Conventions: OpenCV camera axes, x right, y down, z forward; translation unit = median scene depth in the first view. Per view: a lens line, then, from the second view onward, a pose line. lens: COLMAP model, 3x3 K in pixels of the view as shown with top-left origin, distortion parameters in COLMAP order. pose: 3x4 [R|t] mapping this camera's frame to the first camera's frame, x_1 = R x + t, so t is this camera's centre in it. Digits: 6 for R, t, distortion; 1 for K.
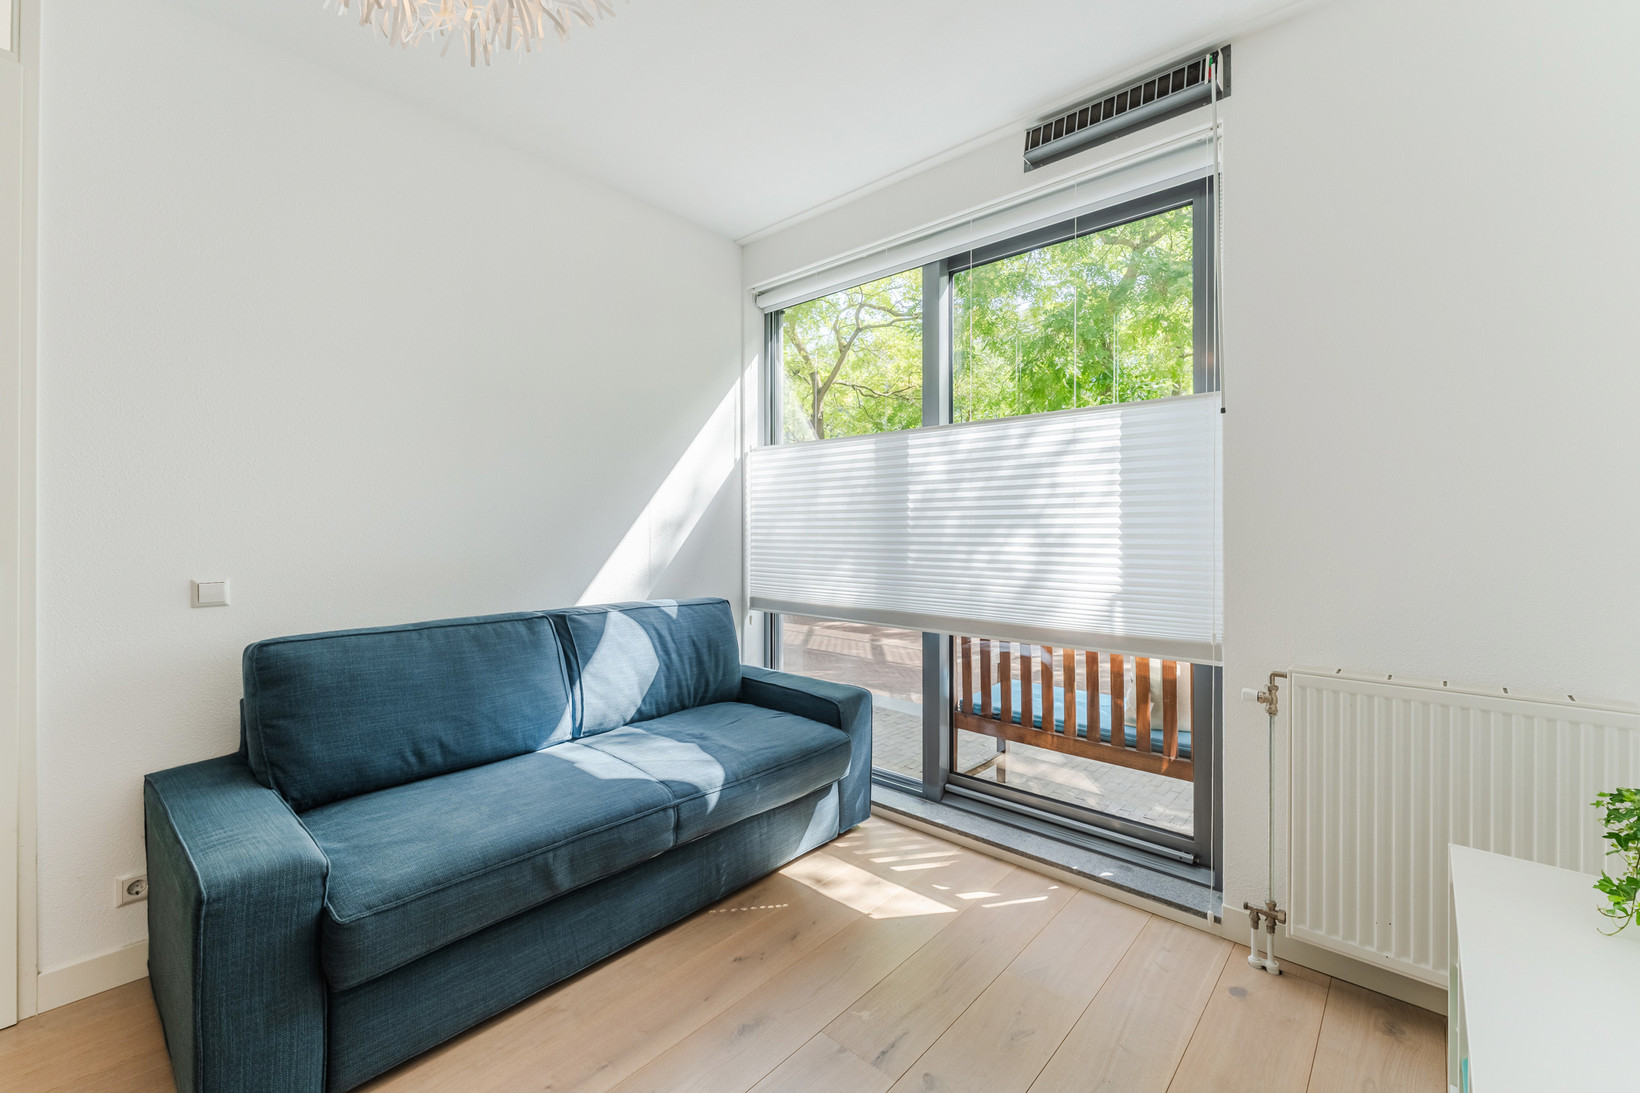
lens RADIAL K [[677.1, 0, 812.9], [0, 677.1, 529.3], [0, 0, 1]] dist [-0.000021, -0.000062]
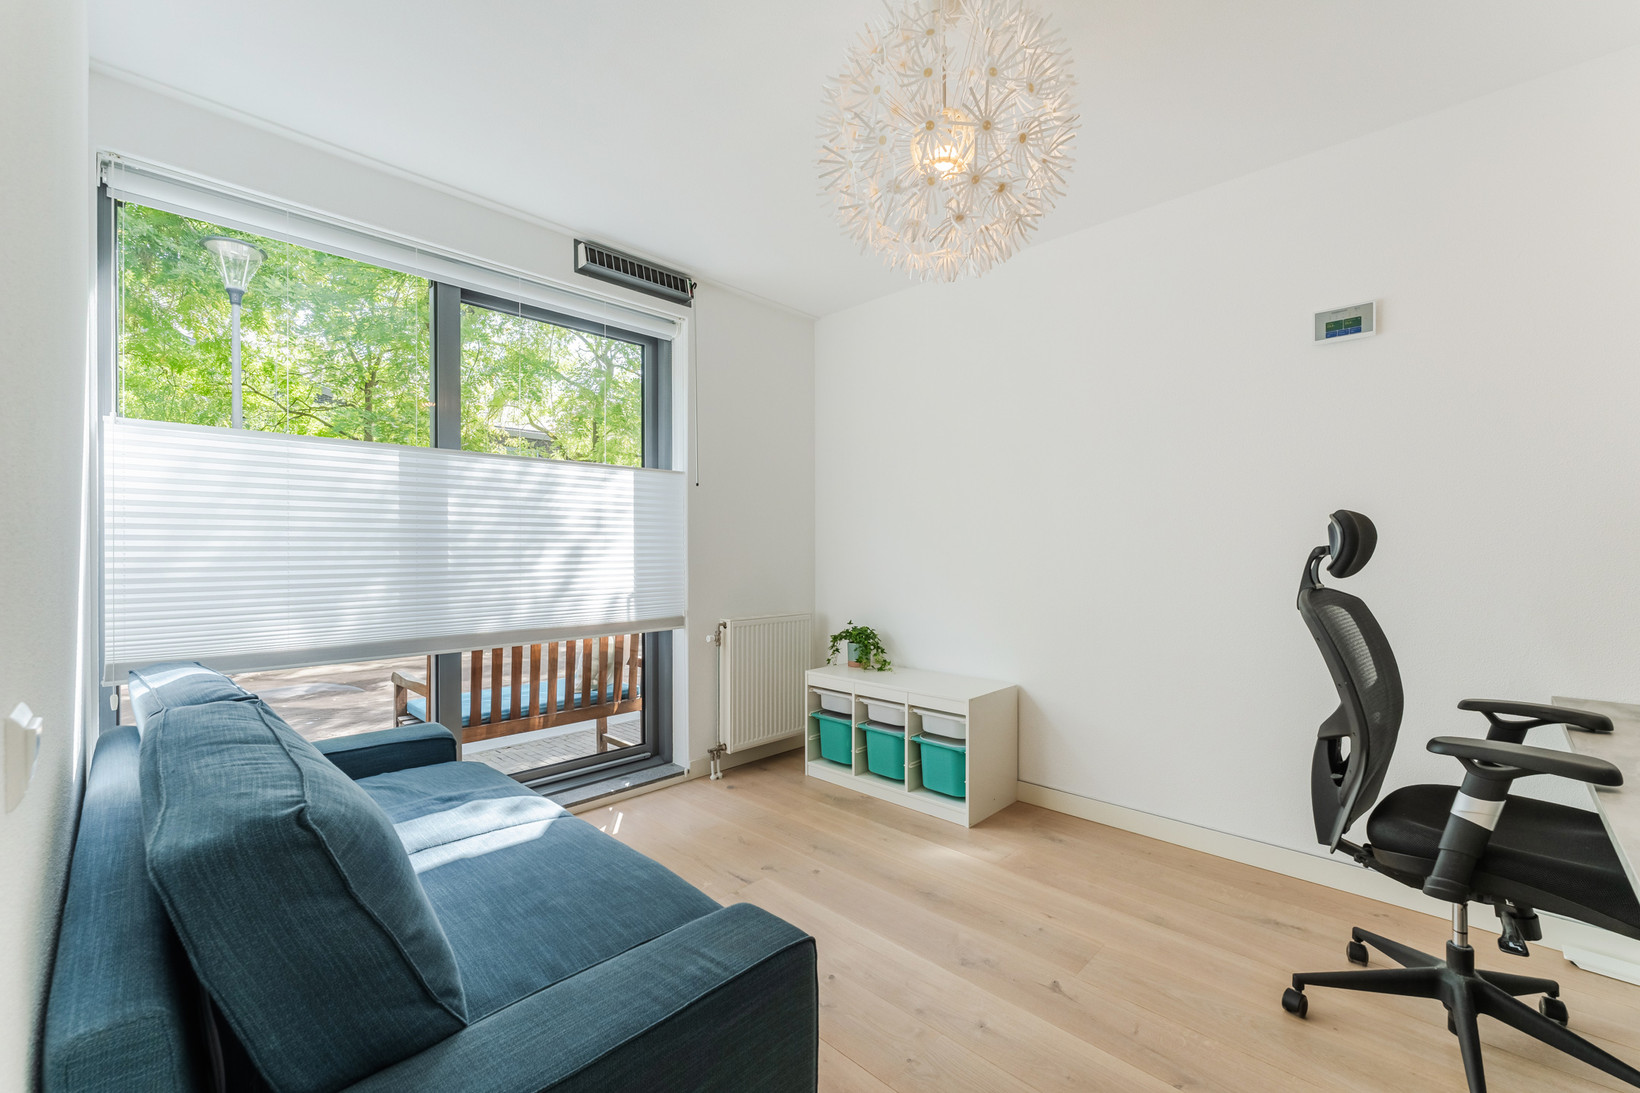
lens RADIAL K [[677.8, 0, 813.6], [0, 677.8, 553.9], [0, 0, 1]] dist [-0.000649, -0.000049]
pose [[0.036141, -0.006026, 0.999329, -1.094825], [0.001943, 0.999980, 0.005959, -0.000637], [-0.999345, 0.001726, 0.036152, 0.577733]]
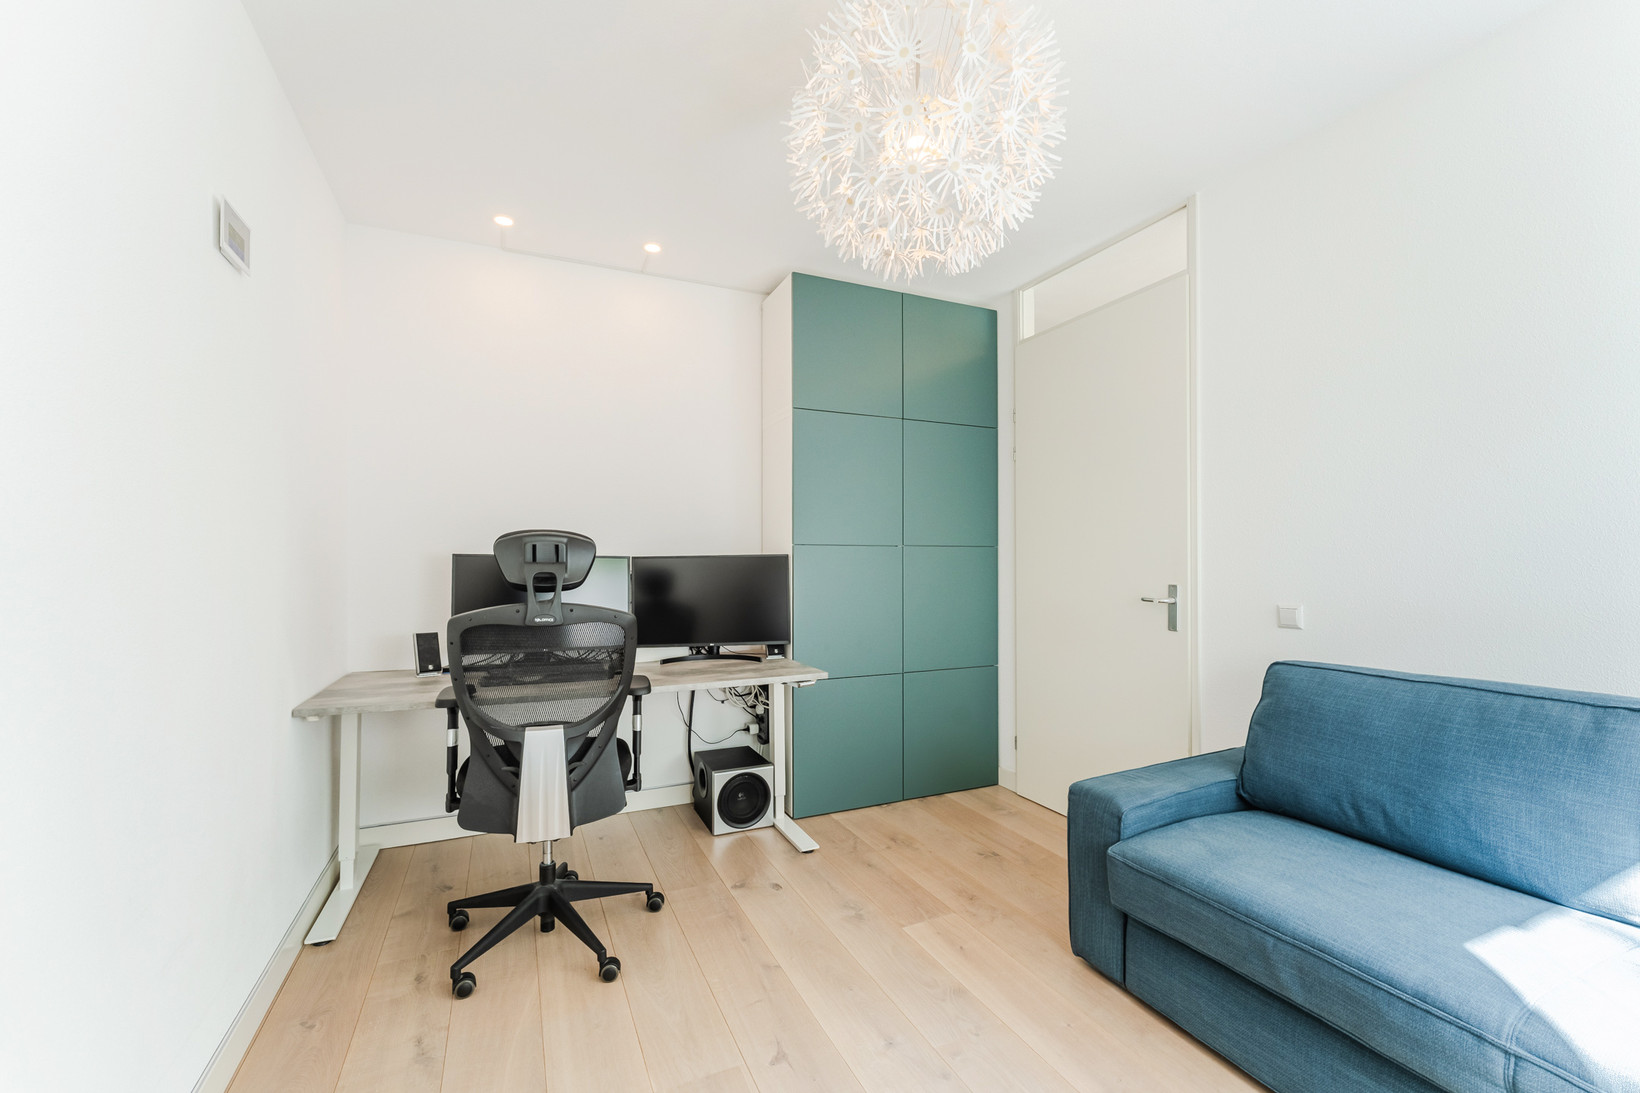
lens RADIAL K [[677.8, 0, 813.6], [0, 677.8, 553.9], [0, 0, 1]] dist [-0.000649, -0.000049]
pose [[-0.394859, -0.009726, -0.918690, 0.512952], [0.001270, 0.999937, -0.011132, -0.005216], [0.918741, -0.005562, -0.394822, 0.638256]]
